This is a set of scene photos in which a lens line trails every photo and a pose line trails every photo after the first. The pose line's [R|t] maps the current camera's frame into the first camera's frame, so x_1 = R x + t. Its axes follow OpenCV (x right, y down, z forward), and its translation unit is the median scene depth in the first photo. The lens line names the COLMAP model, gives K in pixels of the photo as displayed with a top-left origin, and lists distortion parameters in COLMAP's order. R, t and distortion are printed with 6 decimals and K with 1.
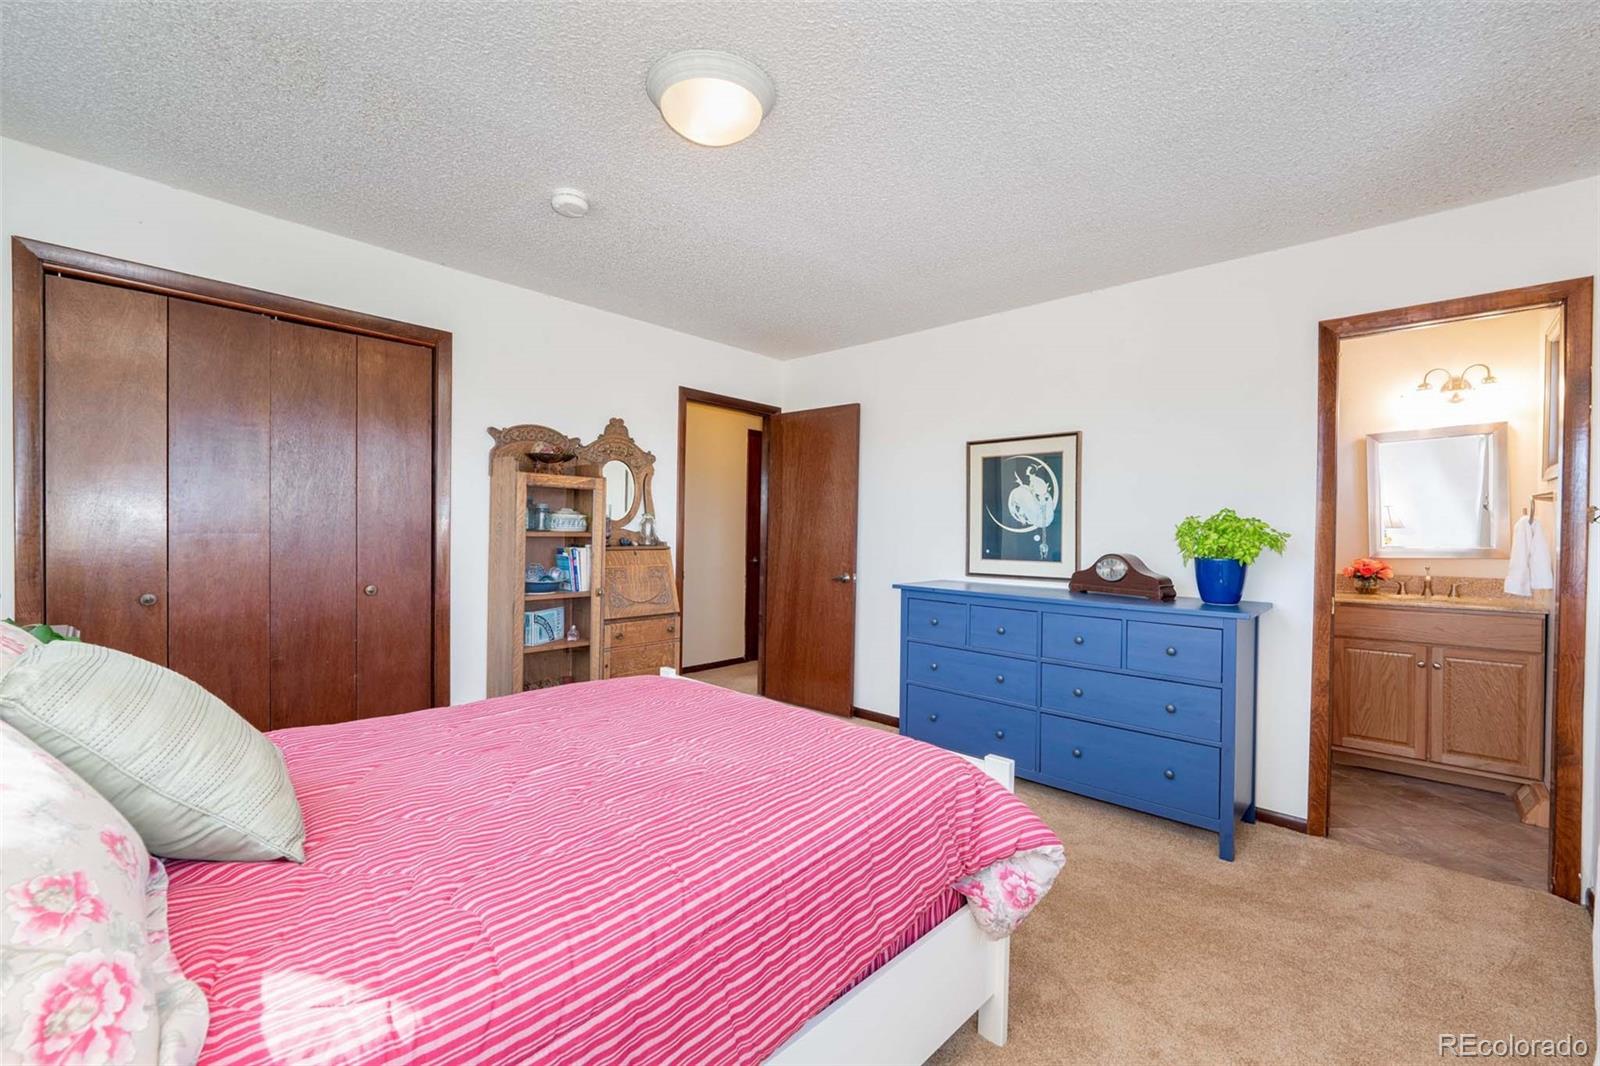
lens RADIAL K [[684.8, 0, 799.0], [0, 684.8, 519.1], [0, 0, 1]] dist [-0.000665, -0.000531]
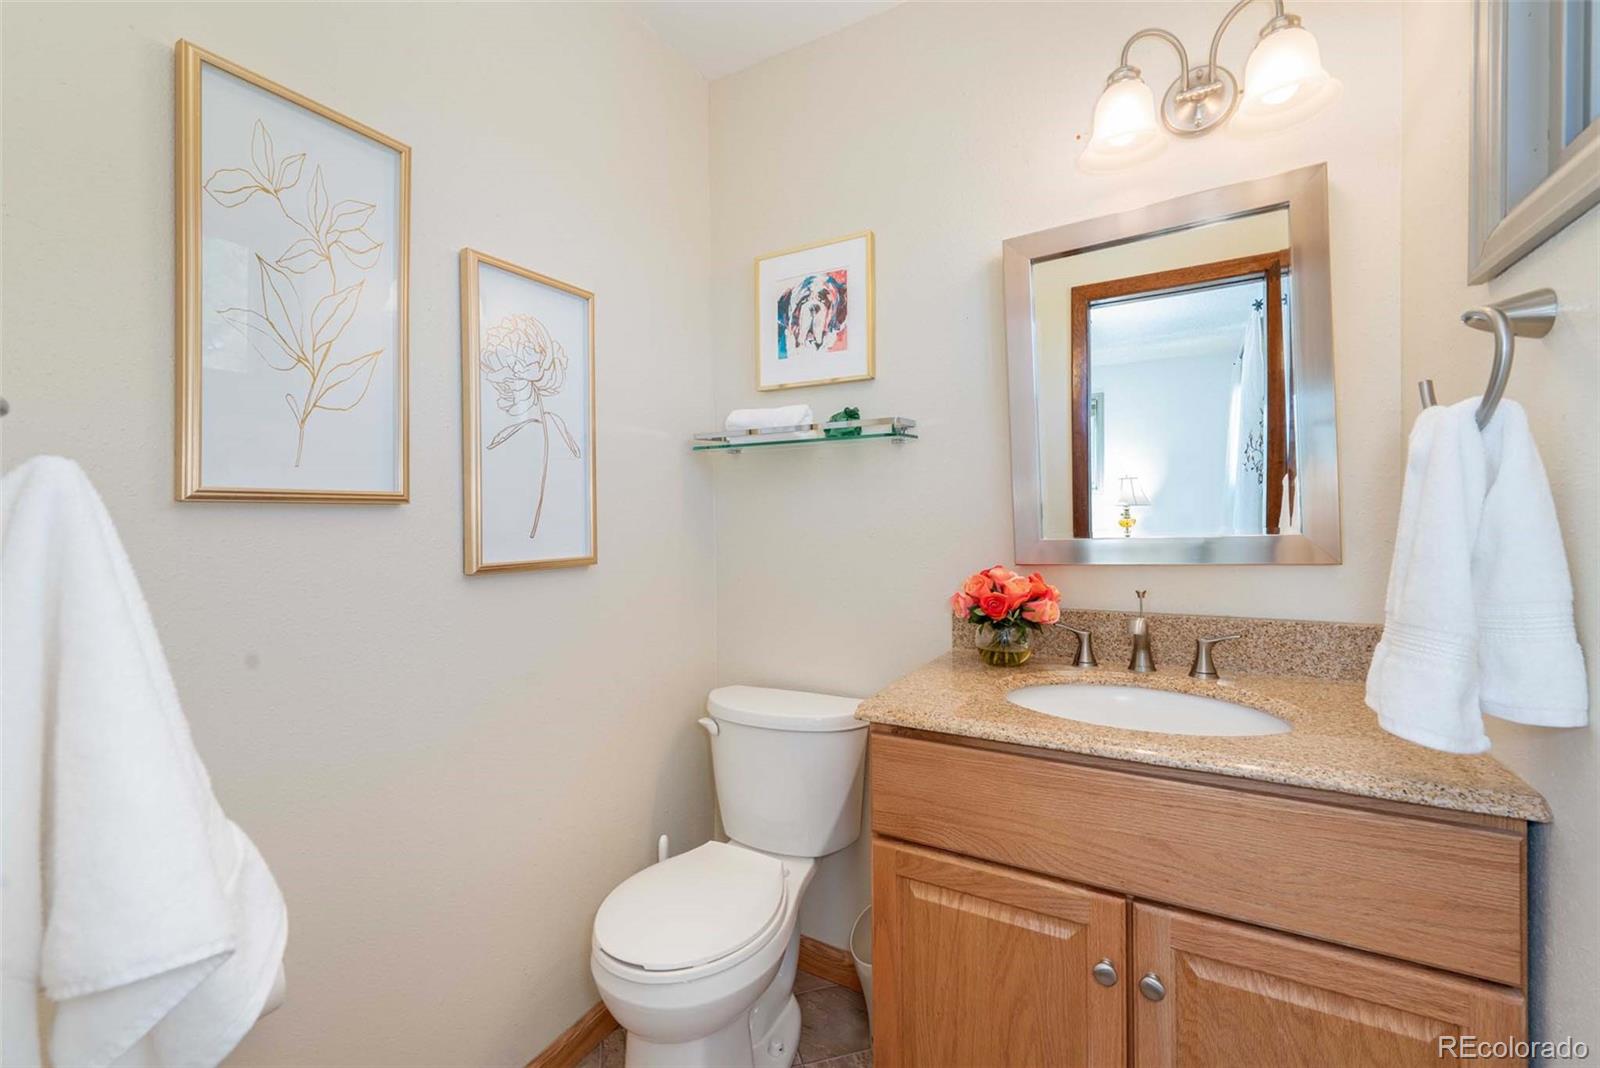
lens RADIAL K [[664.2, 0, 801.3], [0, 664.2, 487.6], [0, 0, 1]] dist [-0.001357, -0.000170]
pose [[0.976784, -0.004551, 0.214180, 0.691647], [0.011652, 0.999423, -0.031905, 0.025760], [-0.213911, 0.033660, 0.976273, 0.717125]]
